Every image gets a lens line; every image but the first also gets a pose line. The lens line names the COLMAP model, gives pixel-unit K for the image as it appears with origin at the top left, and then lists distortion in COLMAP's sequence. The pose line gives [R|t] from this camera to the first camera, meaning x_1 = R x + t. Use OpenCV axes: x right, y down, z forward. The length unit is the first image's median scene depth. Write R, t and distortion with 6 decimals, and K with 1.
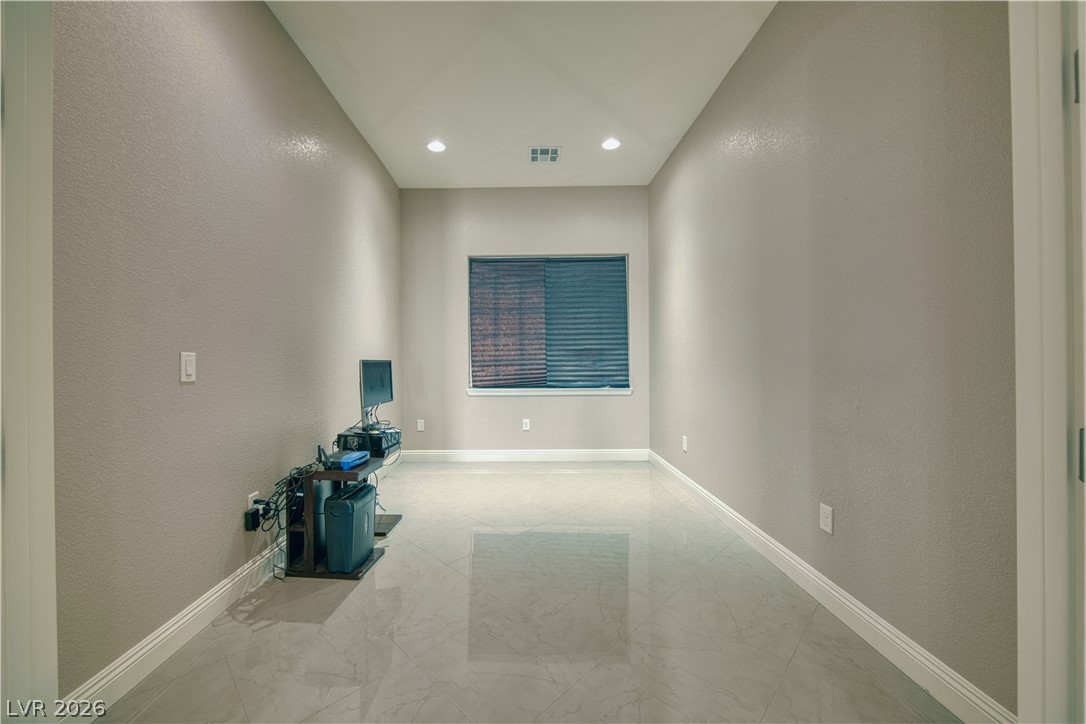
lens RADIAL K [[380.2, 0, 543.0], [0, 380.2, 362.0], [0, 0, 1]] dist [-0.004934, 0.000104]
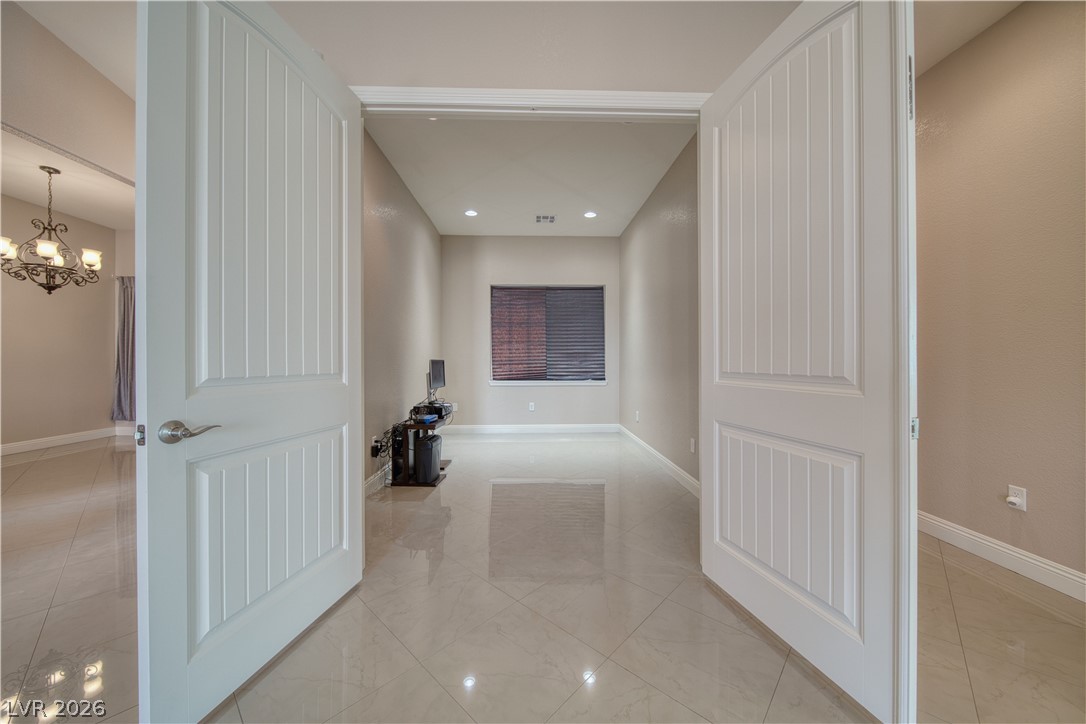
lens RADIAL K [[391.0, 0, 543.0], [0, 391.0, 362.0], [0, 0, 1]] dist [0.020804, -0.000003]
pose [[0.999924, 0.005781, -0.010903, 0.012438], [-0.005780, 0.999983, 0.000164, 0.000839], [0.010903, -0.000101, 0.999941, -0.440146]]
